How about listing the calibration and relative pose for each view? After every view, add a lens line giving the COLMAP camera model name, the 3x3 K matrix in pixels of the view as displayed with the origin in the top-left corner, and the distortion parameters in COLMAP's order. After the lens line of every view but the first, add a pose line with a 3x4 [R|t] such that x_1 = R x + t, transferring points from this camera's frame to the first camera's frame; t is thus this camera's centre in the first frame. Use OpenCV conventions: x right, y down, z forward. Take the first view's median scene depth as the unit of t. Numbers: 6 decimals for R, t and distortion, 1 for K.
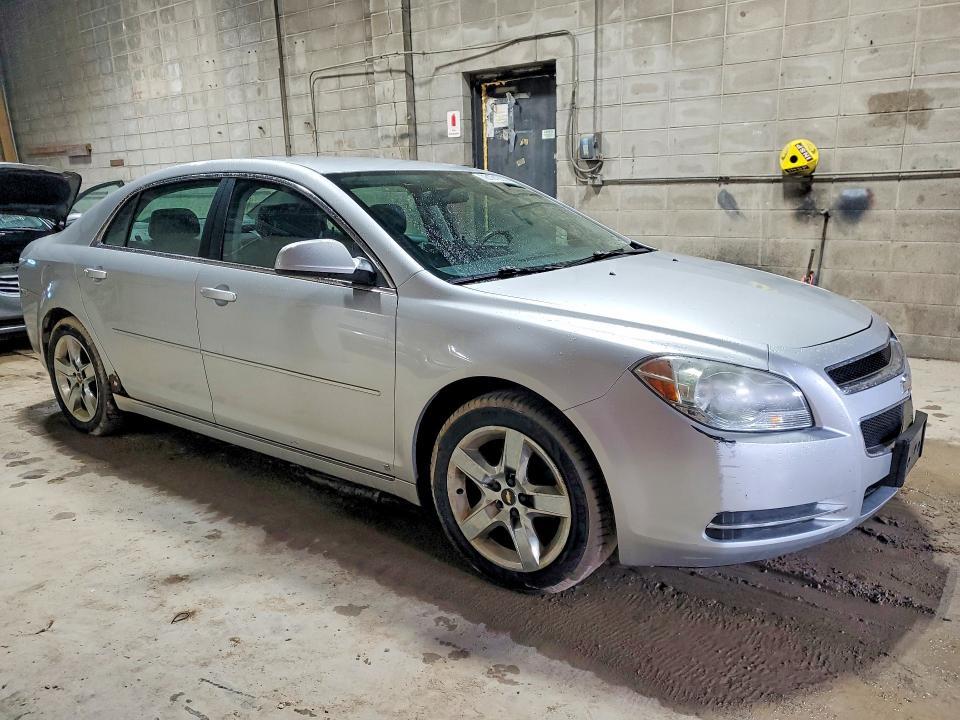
lens RADIAL K [[729.8, 0, 487.0], [0, 729.8, 360.0], [0, 0, 1]] dist [0.009027, 0.007818]
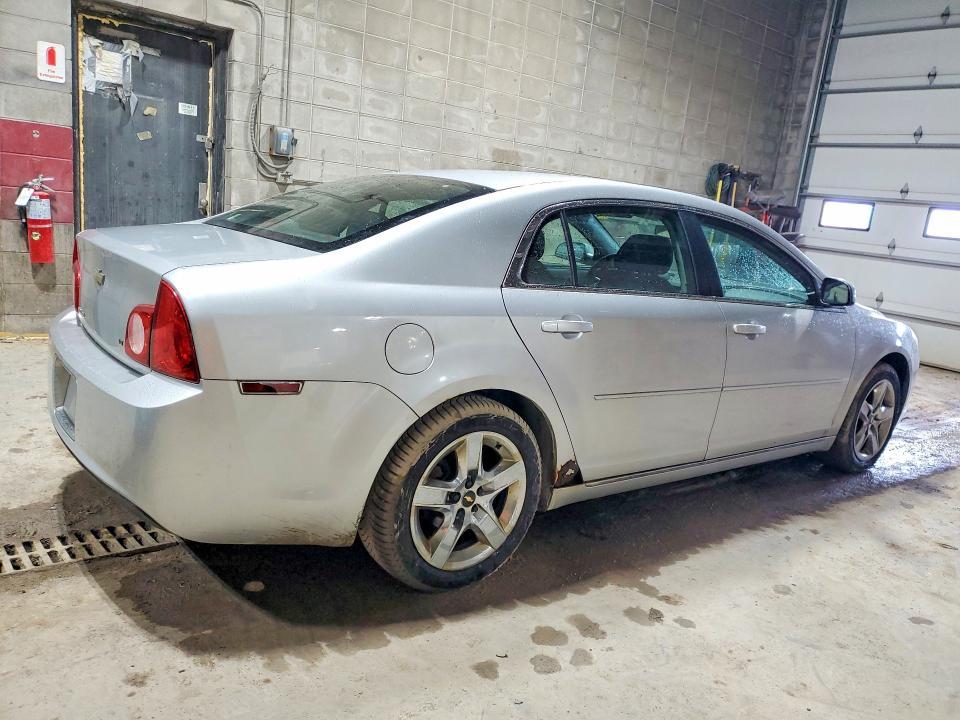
lens RADIAL K [[729.8, 0, 487.0], [0, 729.8, 360.0], [0, 0, 1]] dist [0.009027, 0.007818]
pose [[0.271594, -0.149487, 0.950732, -0.769807], [0.109672, 0.986236, 0.123739, -0.114246], [-0.956143, 0.070662, 0.284250, 0.551767]]
